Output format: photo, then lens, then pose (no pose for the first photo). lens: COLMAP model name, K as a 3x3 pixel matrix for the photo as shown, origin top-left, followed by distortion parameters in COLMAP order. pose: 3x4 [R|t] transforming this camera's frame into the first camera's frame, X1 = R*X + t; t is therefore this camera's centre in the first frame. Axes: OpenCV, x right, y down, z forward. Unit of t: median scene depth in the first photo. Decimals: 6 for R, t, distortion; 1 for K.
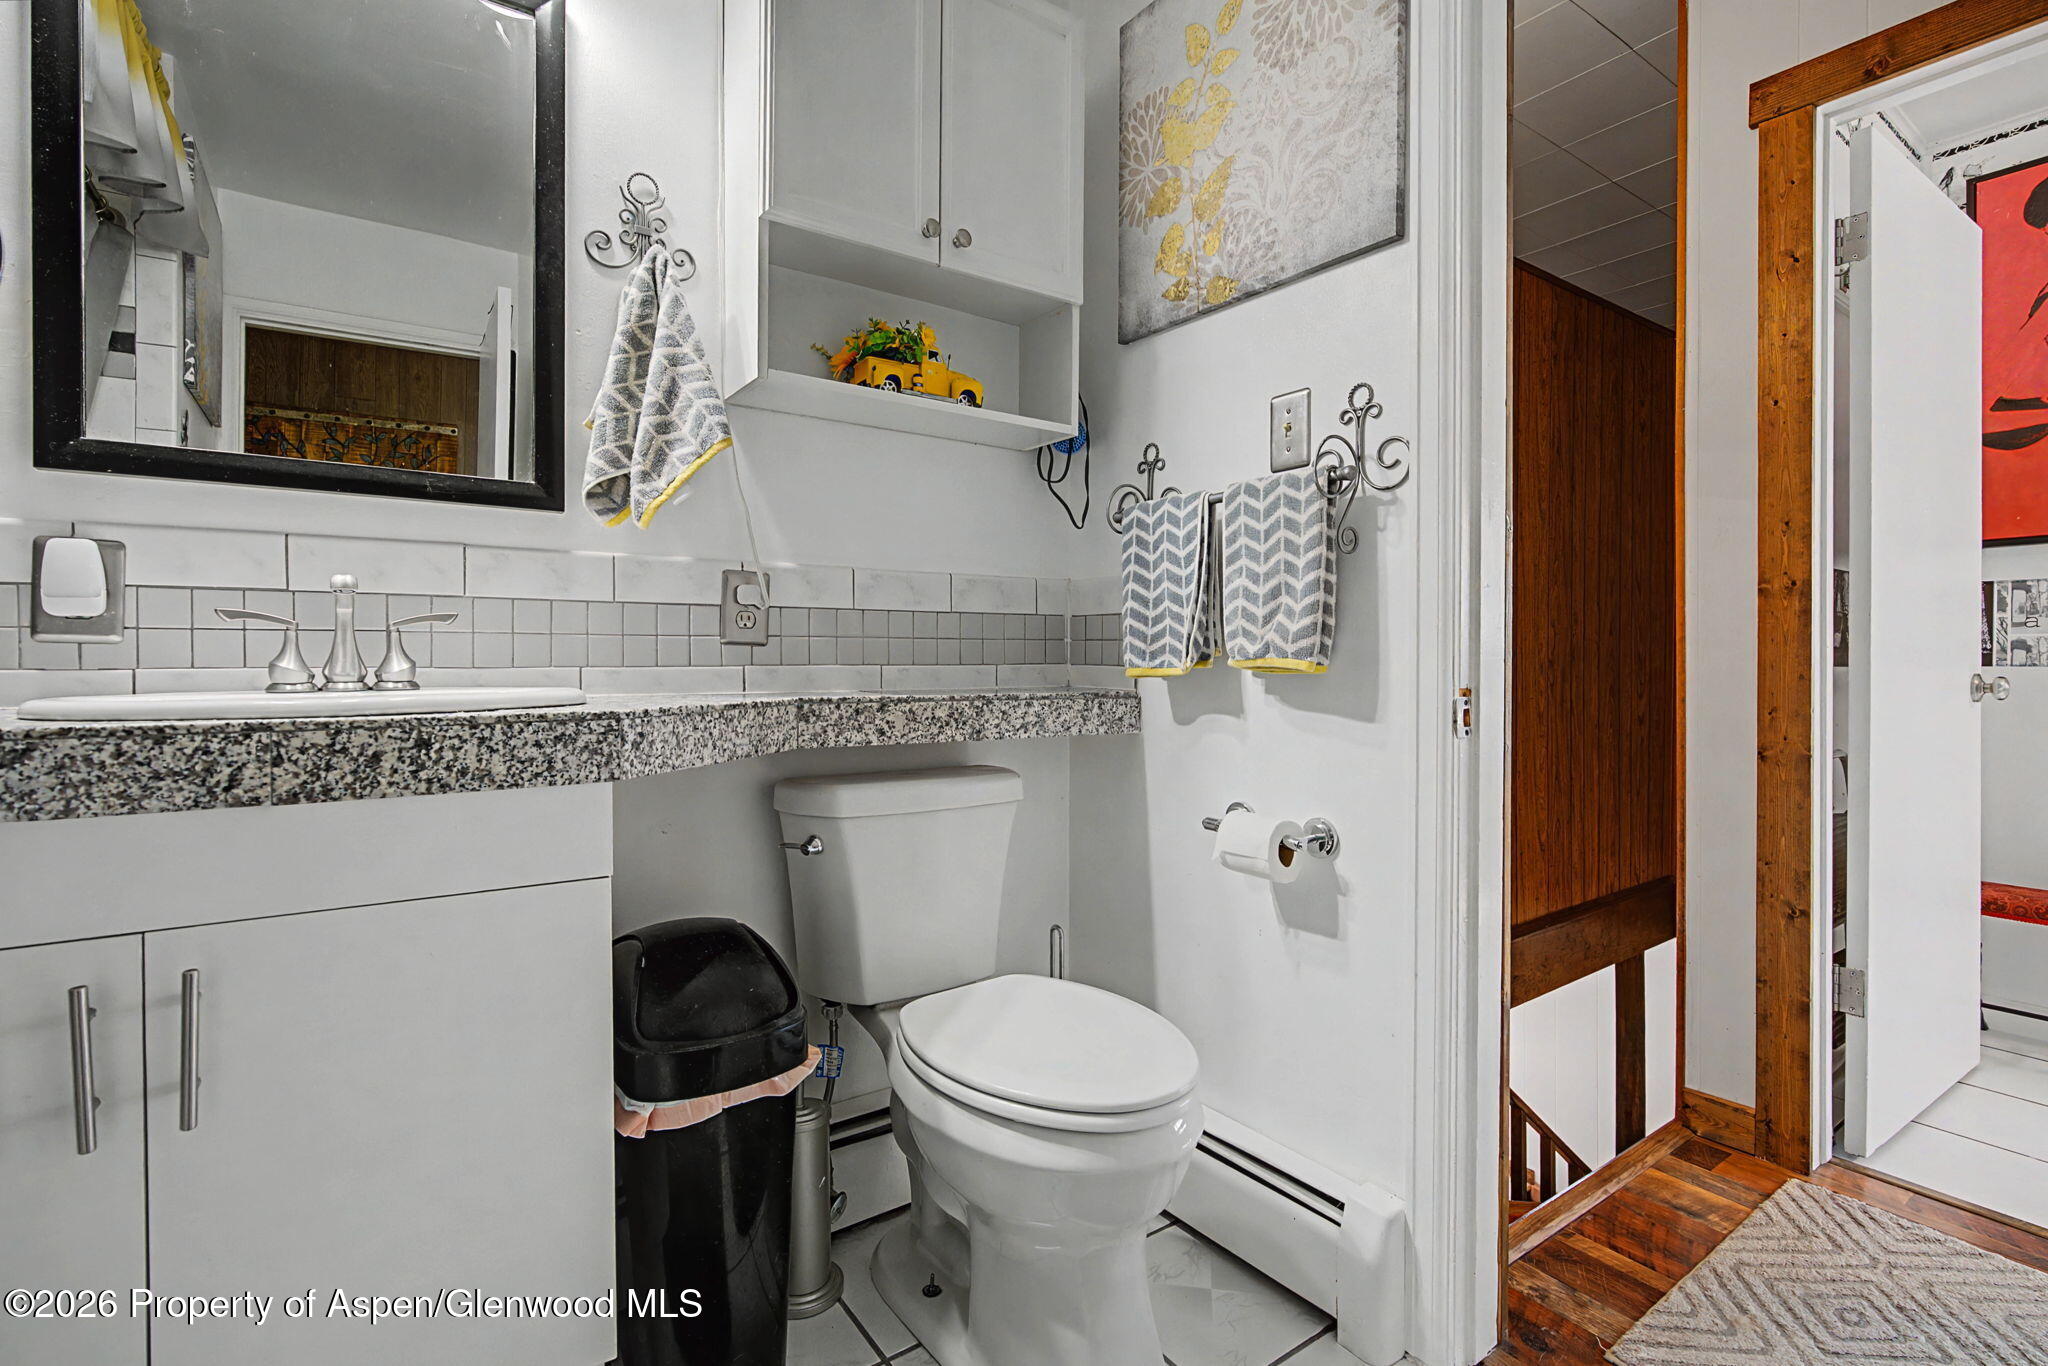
lens RADIAL K [[973.2, 0, 1024.9], [0, 973.2, 671.8], [0, 0, 1]] dist [-0.001133, -0.000068]
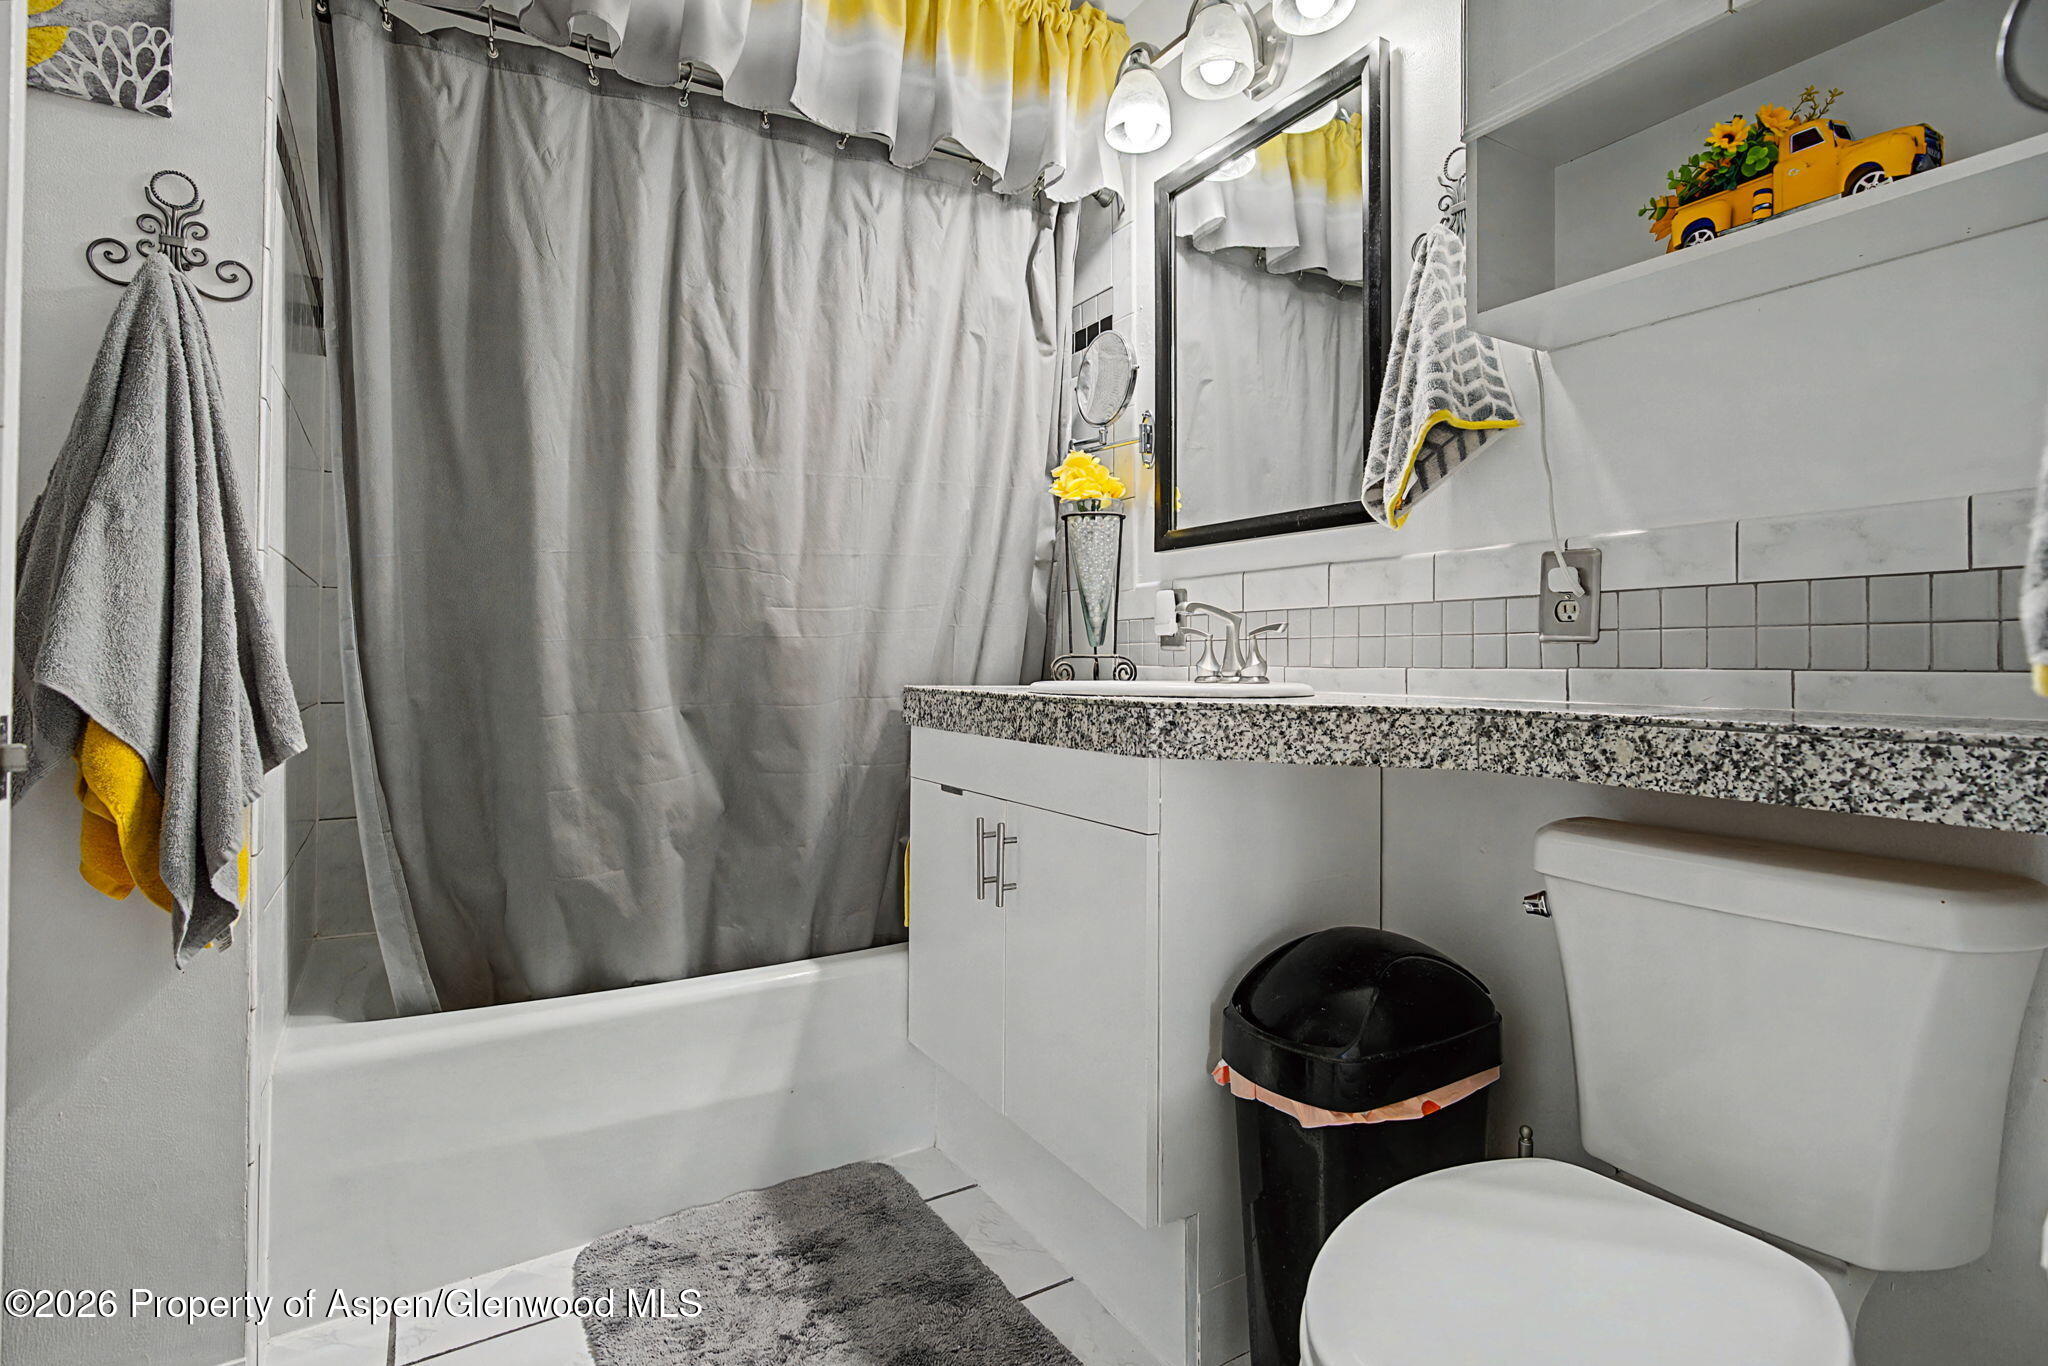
lens RADIAL K [[973.2, 0, 1015.3], [0, 973.2, 647.5], [0, 0, 1]] dist [-0.001133, -0.000068]
pose [[-0.065136, -0.012772, -0.997795, 0.573274], [-0.014138, 0.999830, -0.011875, -0.007719], [0.997776, 0.013334, -0.065306, 0.631940]]
